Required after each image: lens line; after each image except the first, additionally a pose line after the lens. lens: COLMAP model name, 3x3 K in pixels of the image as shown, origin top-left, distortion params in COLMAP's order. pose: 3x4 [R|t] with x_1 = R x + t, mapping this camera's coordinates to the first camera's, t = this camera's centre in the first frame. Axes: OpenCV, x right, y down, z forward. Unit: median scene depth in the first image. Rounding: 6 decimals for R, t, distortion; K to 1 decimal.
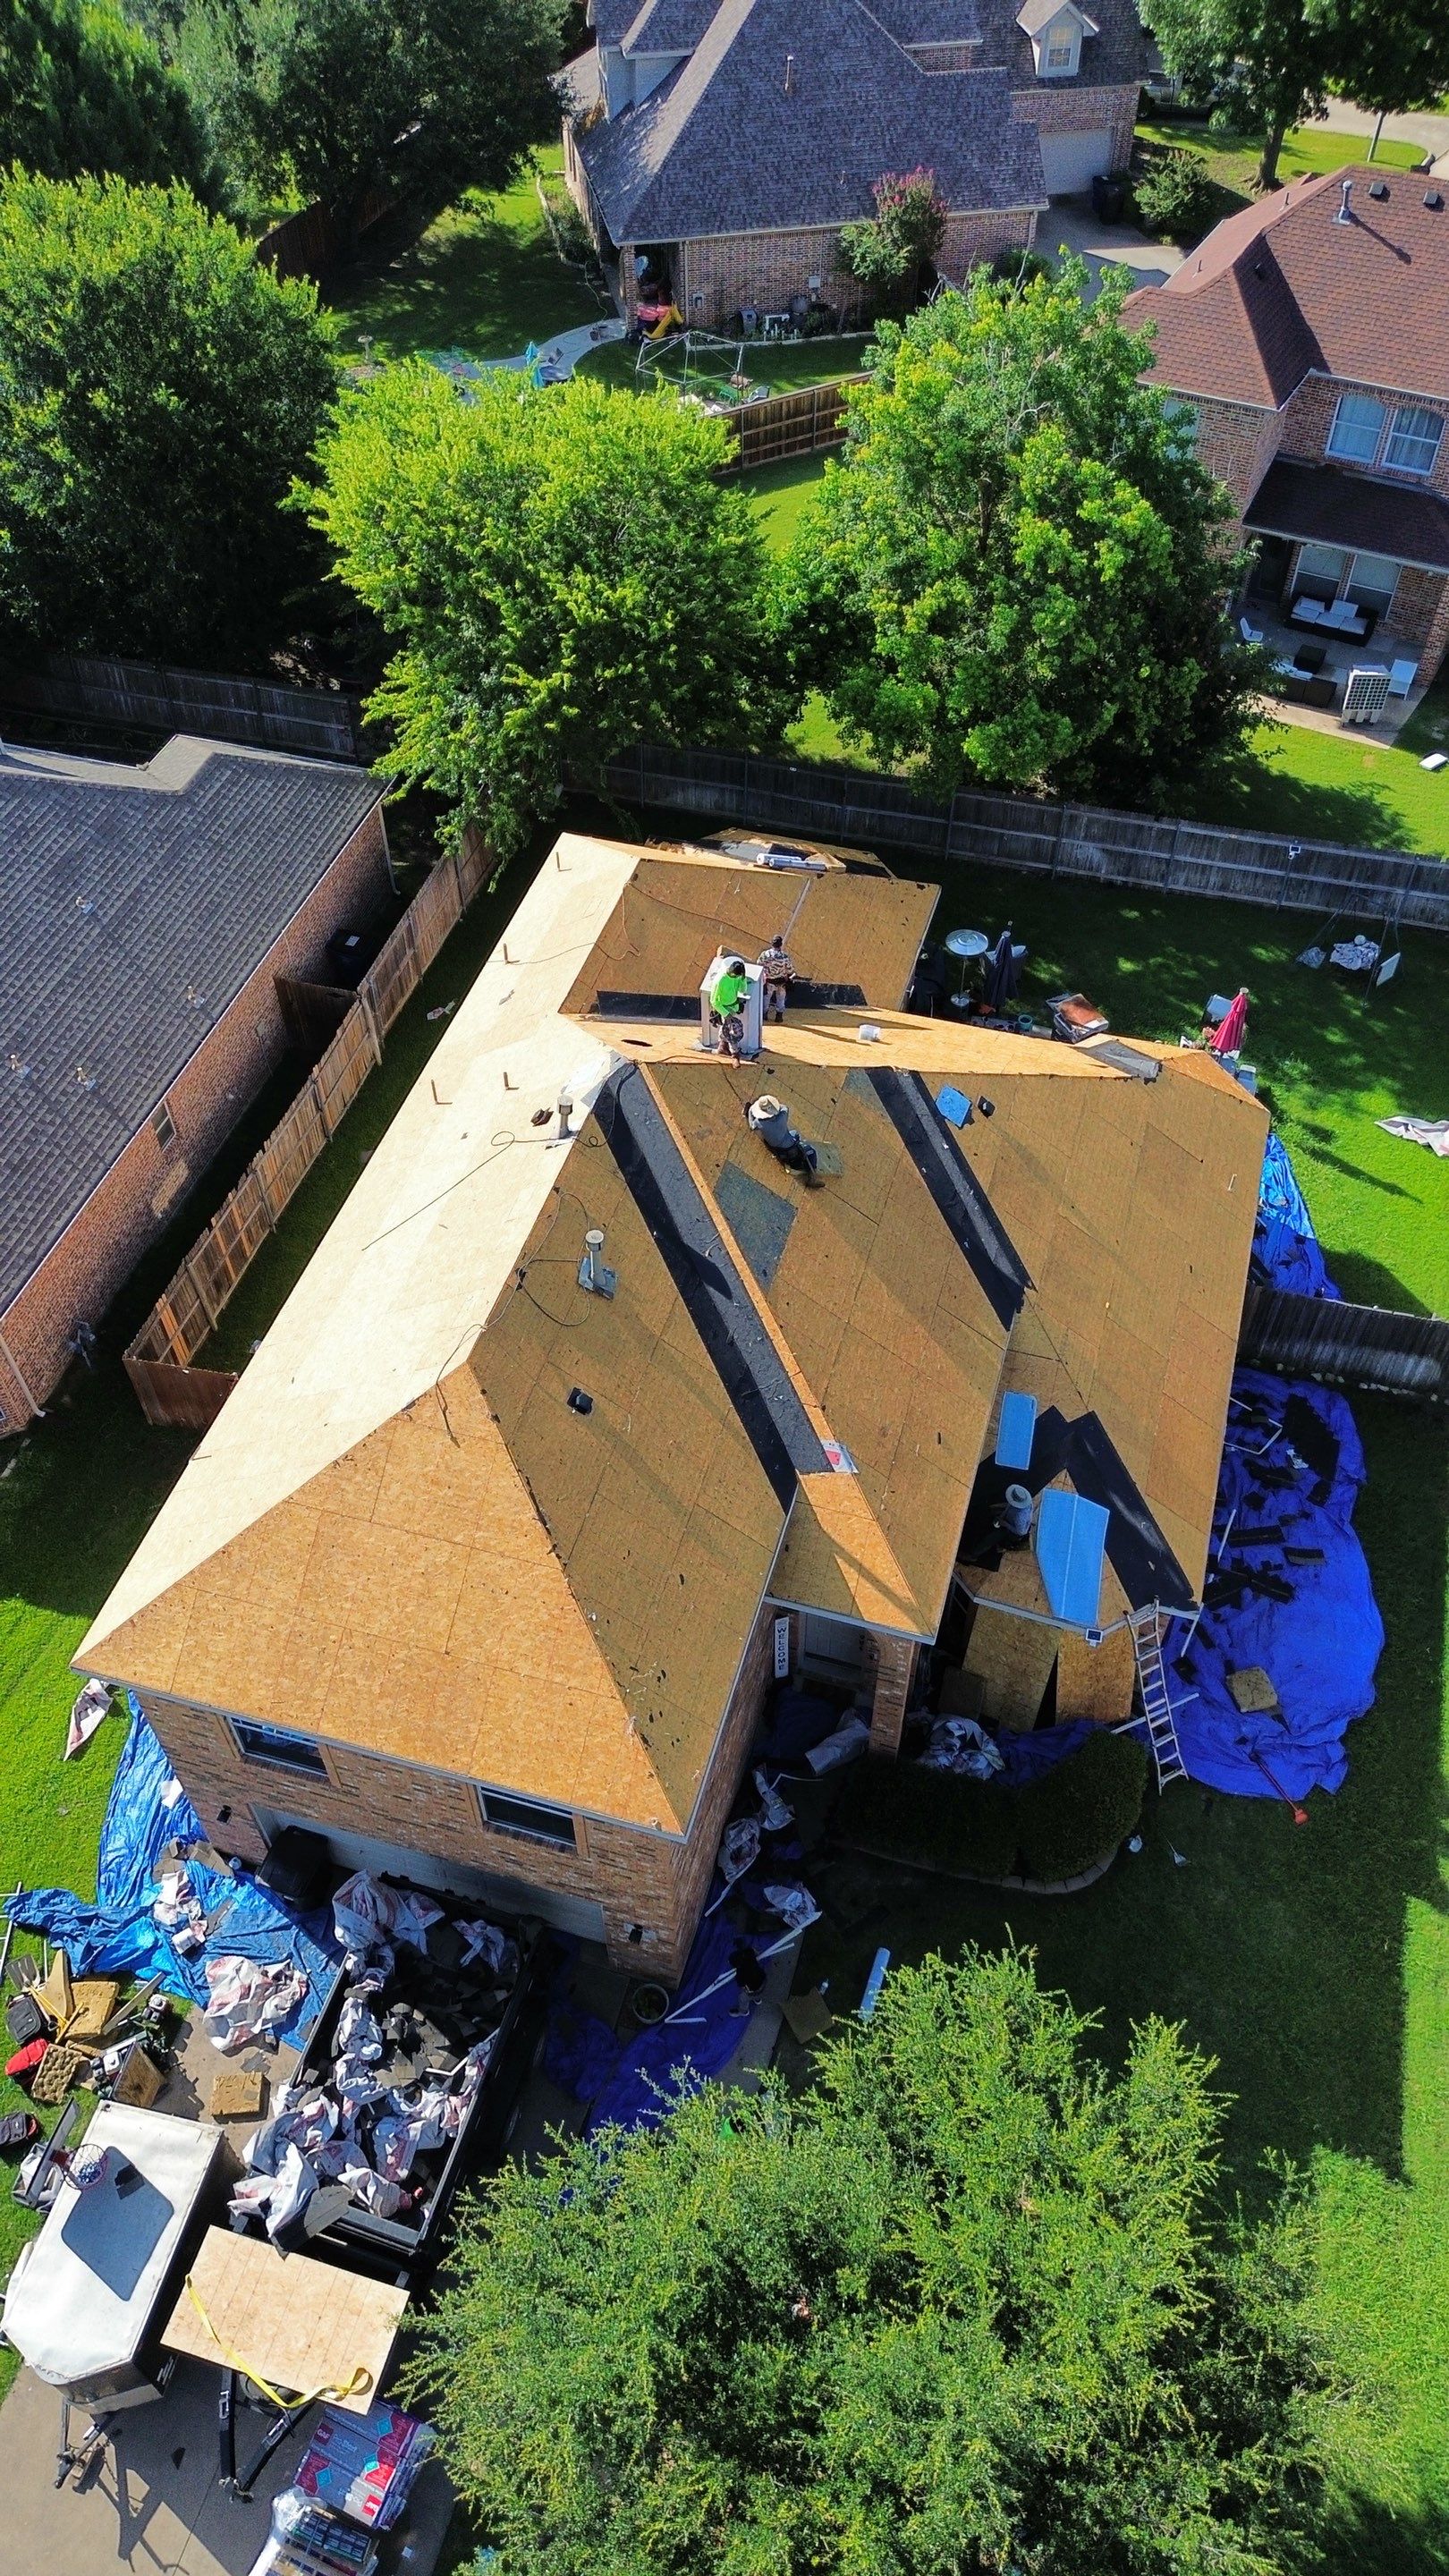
lens RADIAL K [[1815.4, 0, 724.5], [0, 1815.4, 1288.0], [0, 0, 1]] dist [0.005740, 0.002287]
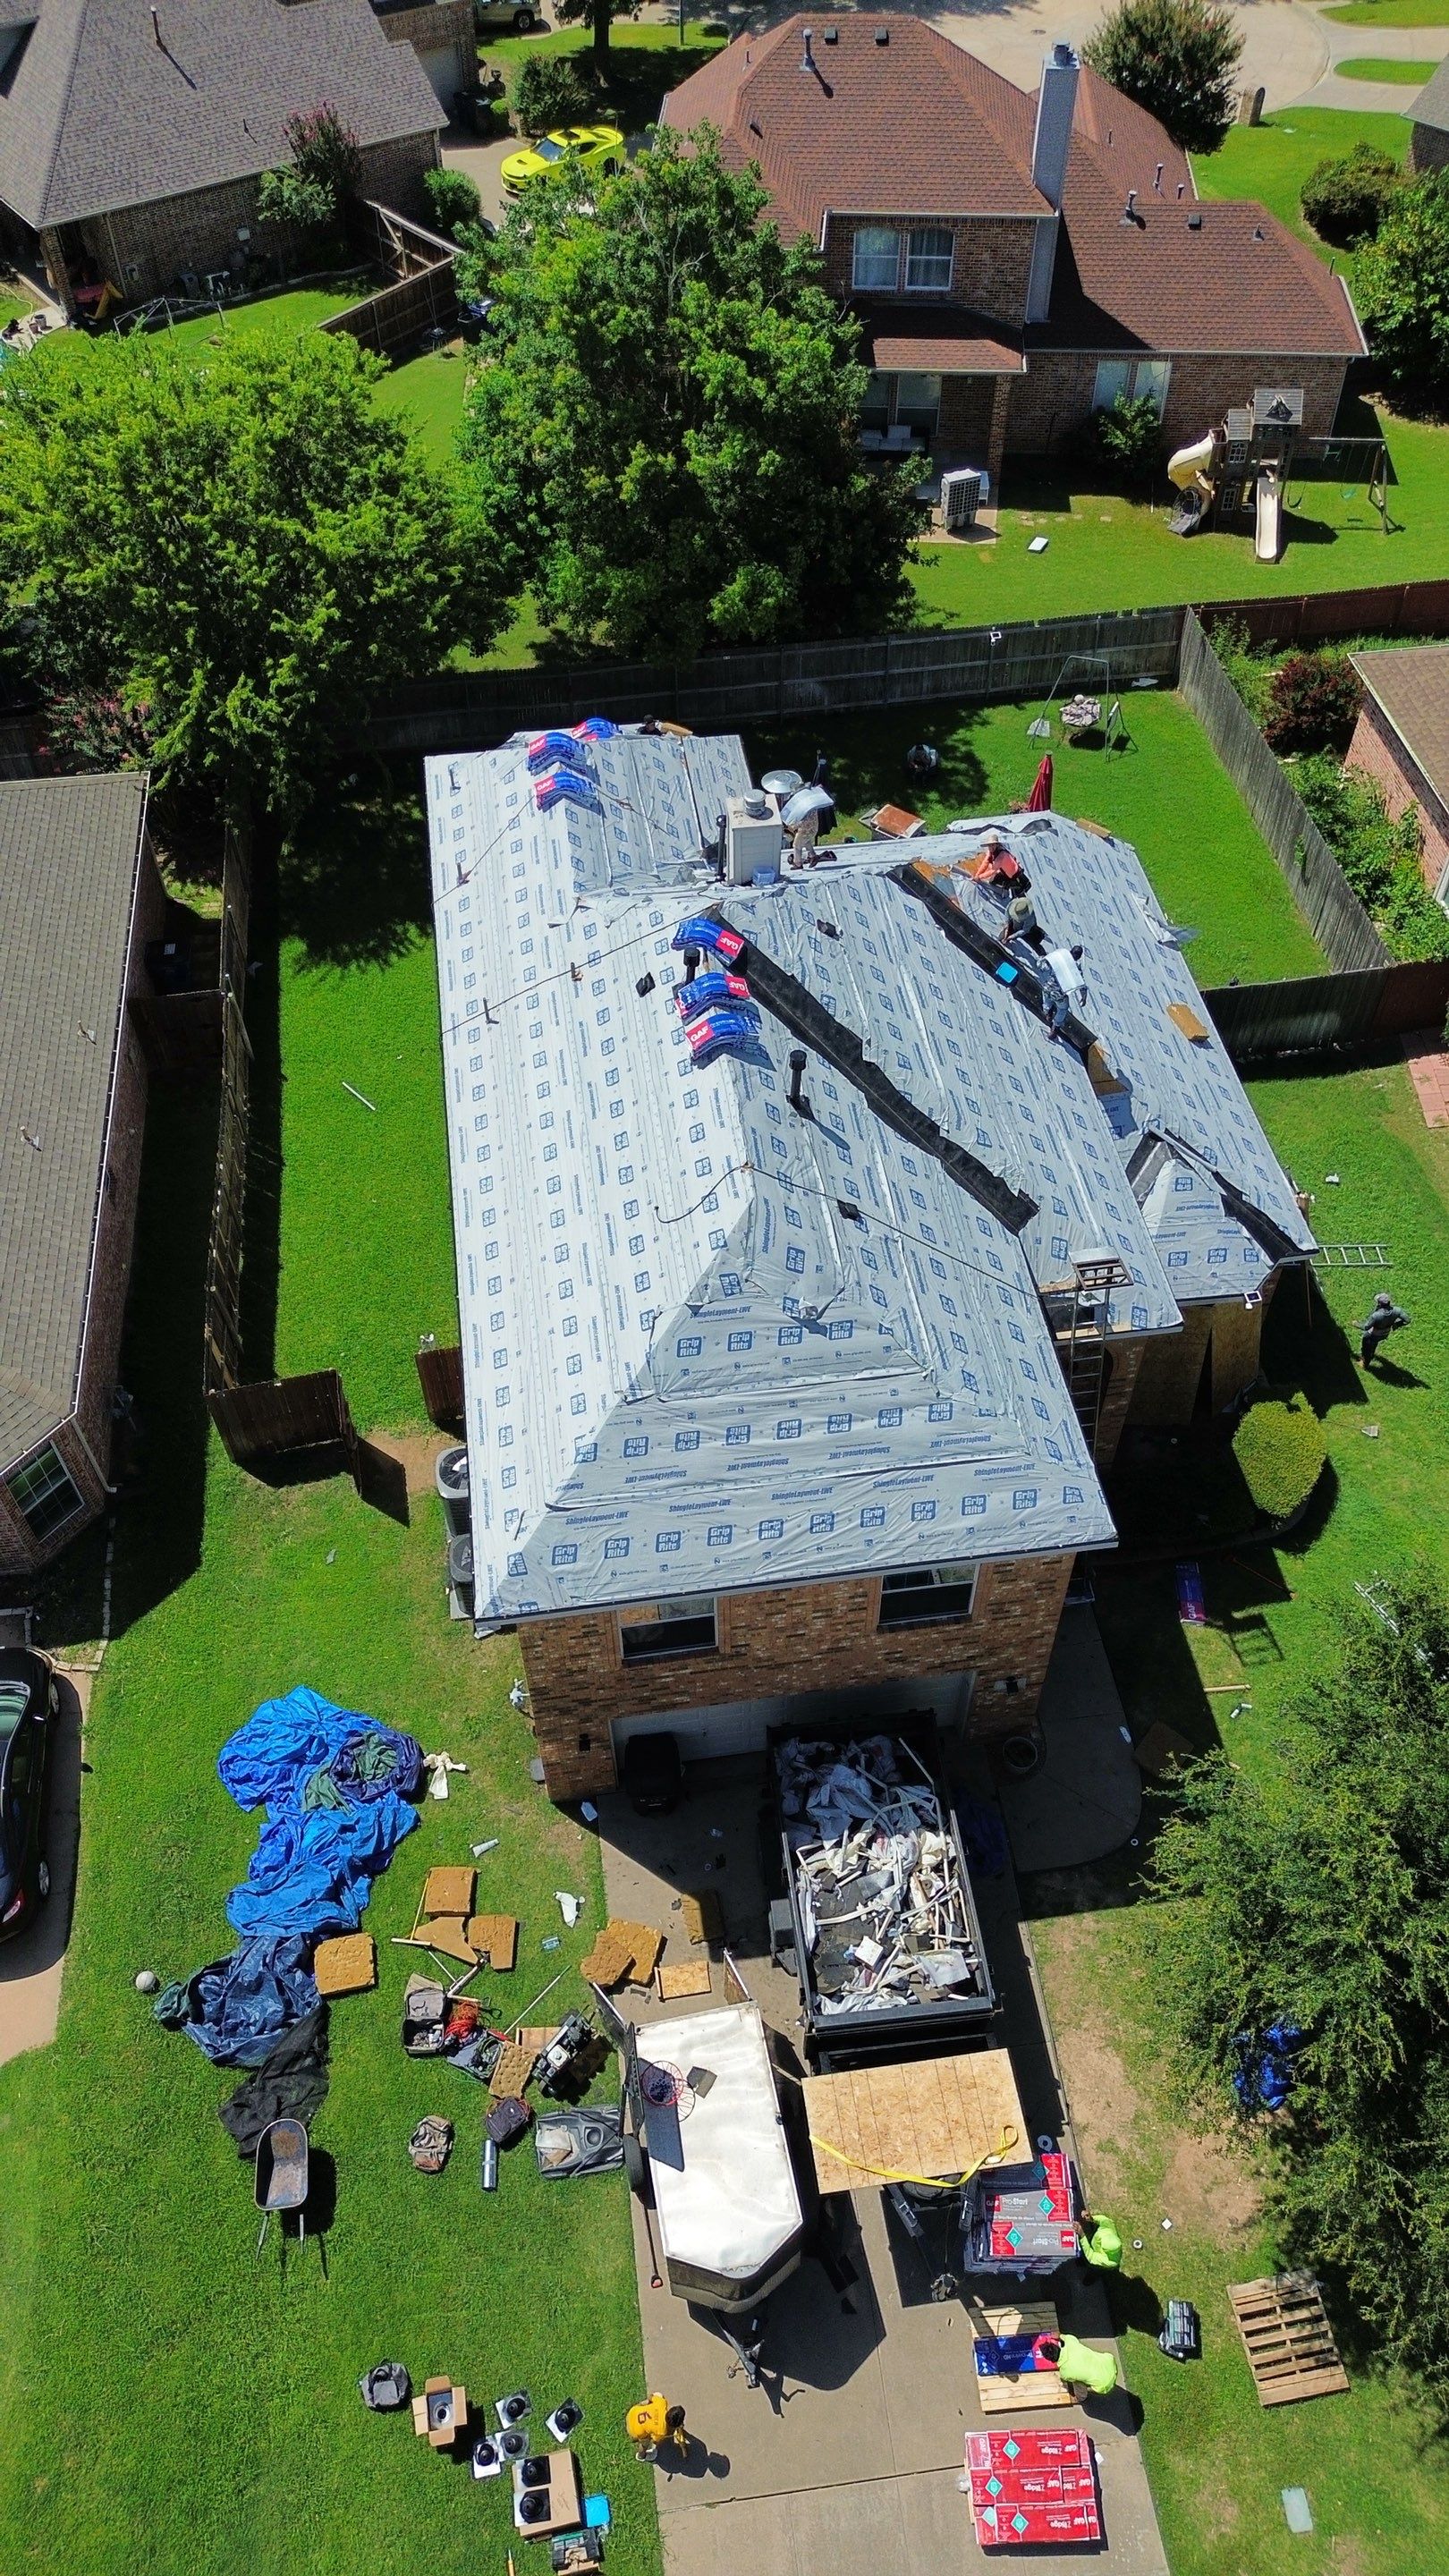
lens RADIAL K [[1815.4, 0, 724.5], [0, 1815.4, 1288.0], [0, 0, 1]] dist [0.005740, 0.002287]
pose [[0.911487, -0.318763, 0.259965, -0.231447], [0.315429, 0.947318, 0.055625, 0.014845], [-0.264001, 0.031299, 0.964015, 0.011940]]
